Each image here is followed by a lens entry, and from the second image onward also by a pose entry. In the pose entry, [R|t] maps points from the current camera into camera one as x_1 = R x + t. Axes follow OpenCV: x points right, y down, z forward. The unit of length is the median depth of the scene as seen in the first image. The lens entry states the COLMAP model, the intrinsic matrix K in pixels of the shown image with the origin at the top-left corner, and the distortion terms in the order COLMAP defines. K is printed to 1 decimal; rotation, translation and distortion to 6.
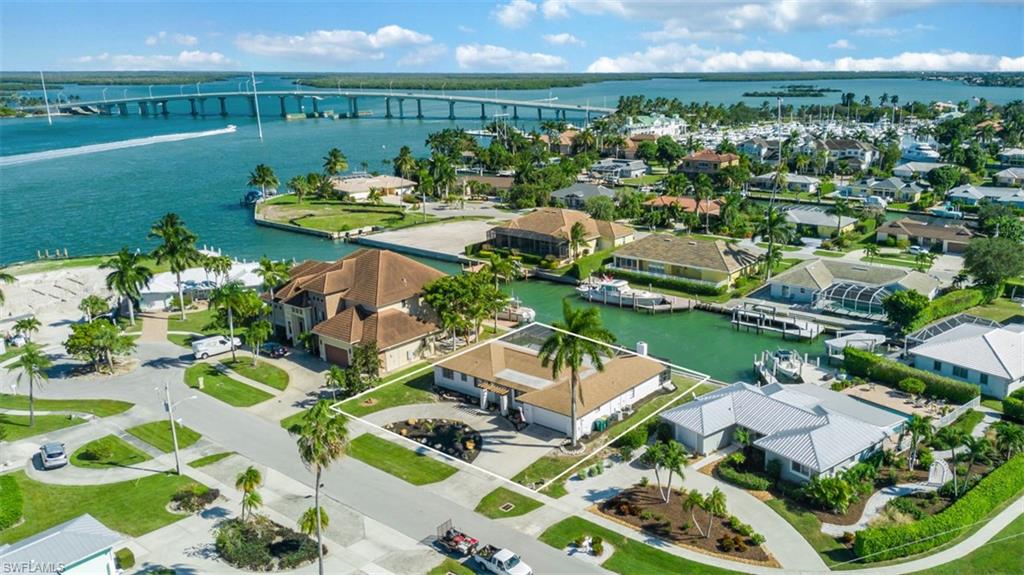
lens RADIAL K [[814.0, 0, 545.4], [0, 814.0, 283.7], [0, 0, 1]] dist [0.114252, -0.176214]
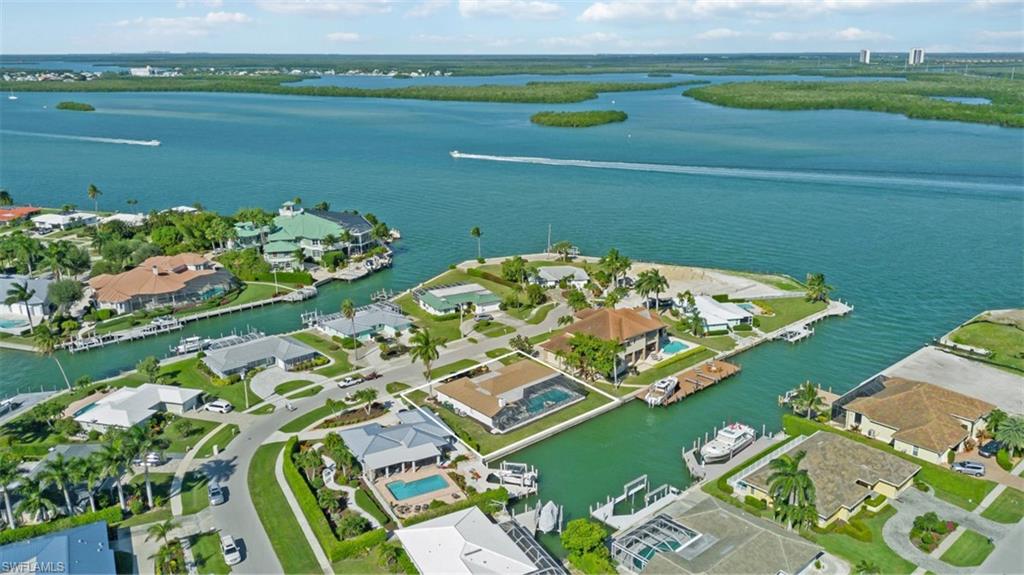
lens RADIAL K [[814.0, 0, 545.4], [0, 814.0, 283.7], [0, 0, 1]] dist [0.114252, -0.176214]
pose [[-0.115627, 0.297325, -0.947749, 1.589051], [-0.258171, 0.912360, 0.317720, -0.675298], [0.959155, 0.281418, -0.028732, 1.061724]]
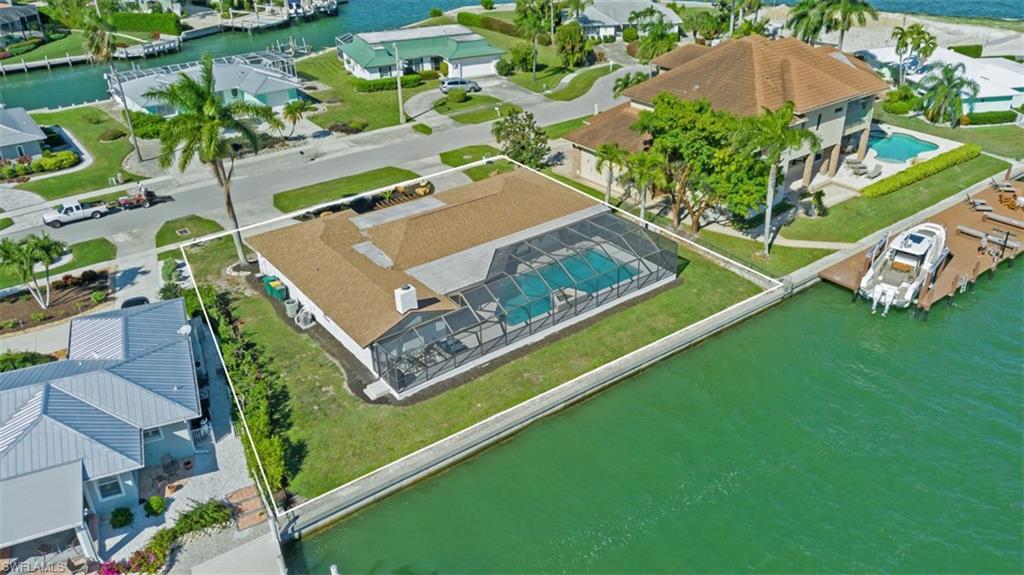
lens RADIAL K [[823.3, 0, 512.0], [0, 823.3, 287.5], [0, 0, 1]] dist [0.057670, -0.006863]
pose [[-0.232311, 0.483946, -0.843699, 0.533922], [-0.227487, 0.816337, 0.530890, -0.206648], [0.945664, 0.315262, -0.079553, 1.098162]]
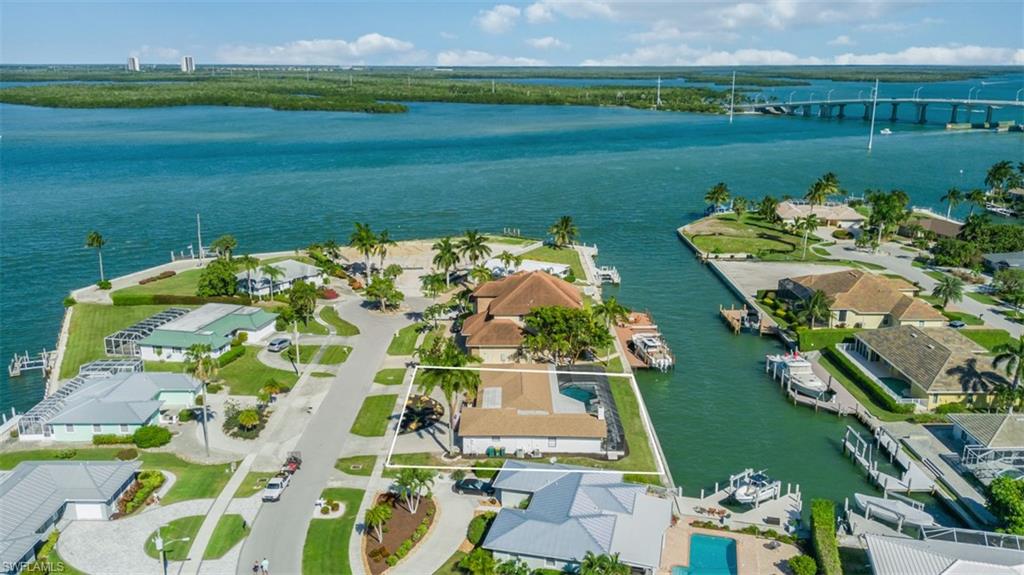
lens RADIAL K [[814.0, 0, 545.4], [0, 814.0, 283.7], [0, 0, 1]] dist [0.114252, -0.176214]
pose [[0.646749, 0.225606, -0.728572, 0.832049], [-0.216636, 0.970245, 0.108135, -0.188158], [0.731290, 0.087899, 0.676379, 0.200063]]
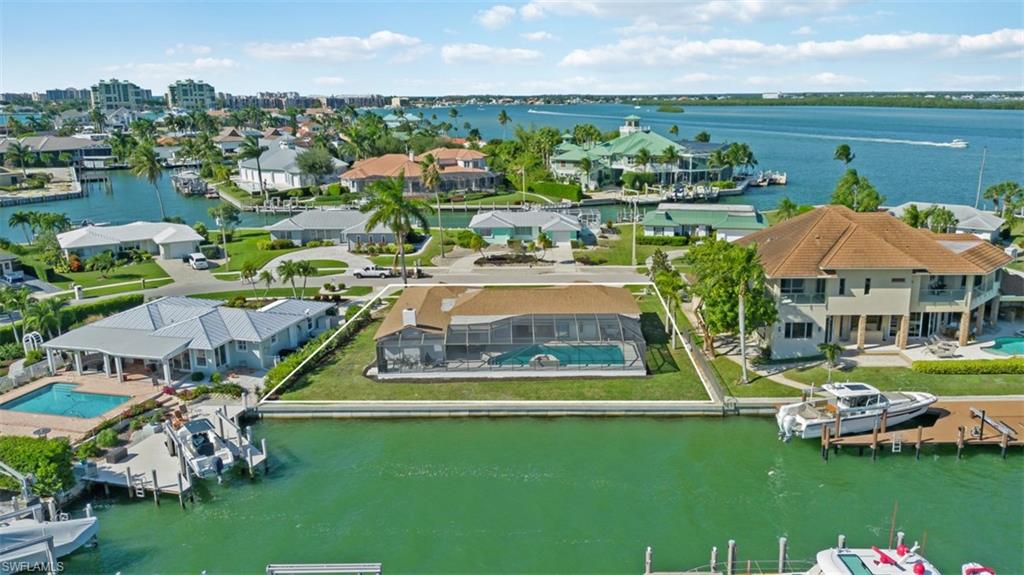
lens RADIAL K [[808.4, 0, 524.8], [0, 808.4, 288.8], [0, 0, 1]] dist [0.034844, -0.002786]
pose [[-0.767960, 0.179870, -0.614722, 0.496286], [-0.144456, 0.886389, 0.439827, -0.282586], [0.623995, 0.426570, -0.654728, 1.533184]]
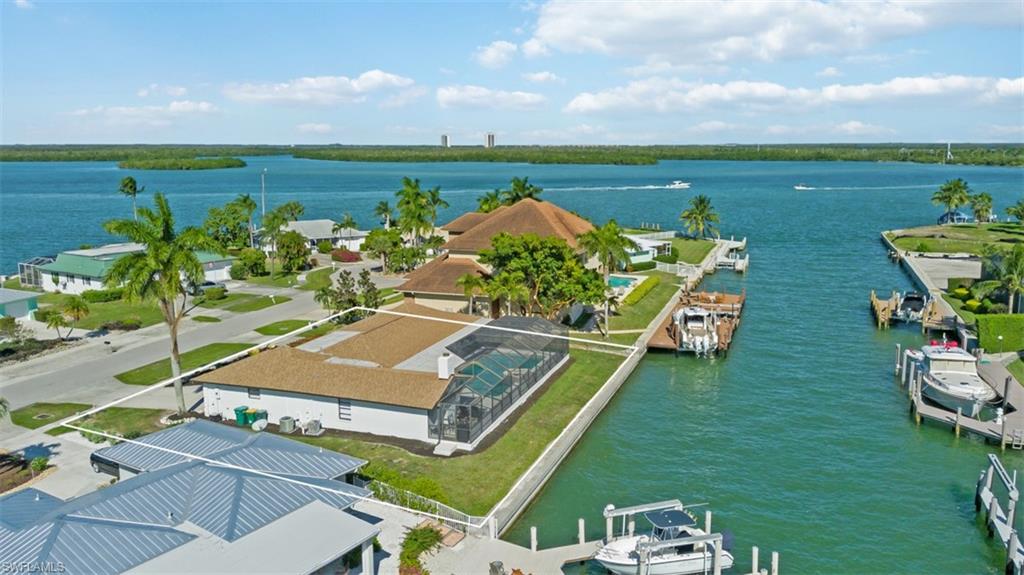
lens RADIAL K [[814.0, 0, 545.4], [0, 814.0, 283.7], [0, 0, 1]] dist [0.114252, -0.176214]
pose [[0.359664, 0.186050, -0.914345, 0.657269], [-0.246155, 0.964125, 0.099352, -0.048665], [0.900027, 0.189337, 0.392558, 0.830368]]
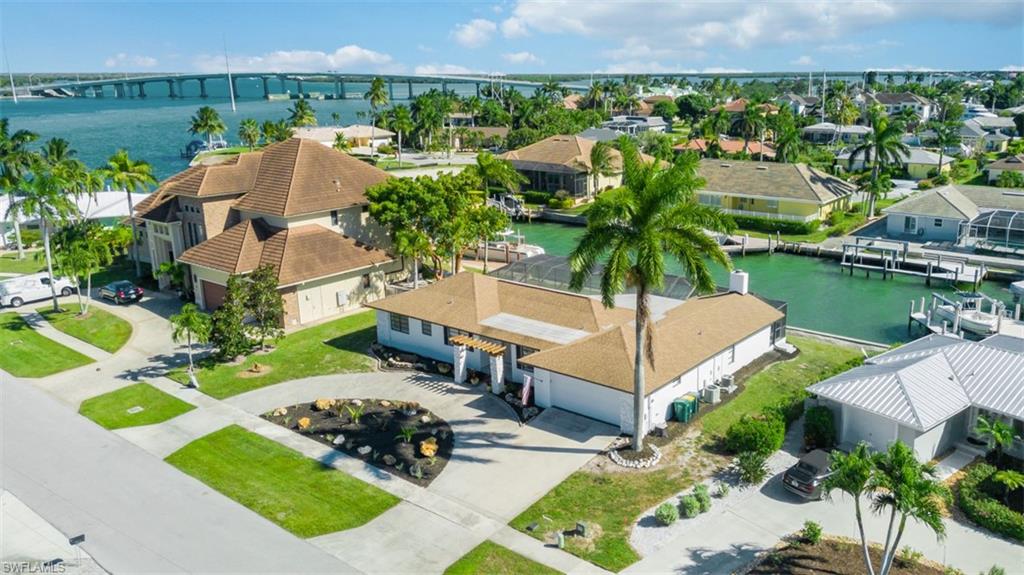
lens RADIAL K [[814.0, 0, 545.4], [0, 814.0, 283.7], [0, 0, 1]] dist [0.114252, -0.176214]
pose [[0.999982, 0.003528, 0.004814, -0.019831], [-0.003511, 0.999987, -0.003587, 0.084070], [-0.004827, 0.003570, 0.999982, 0.426890]]
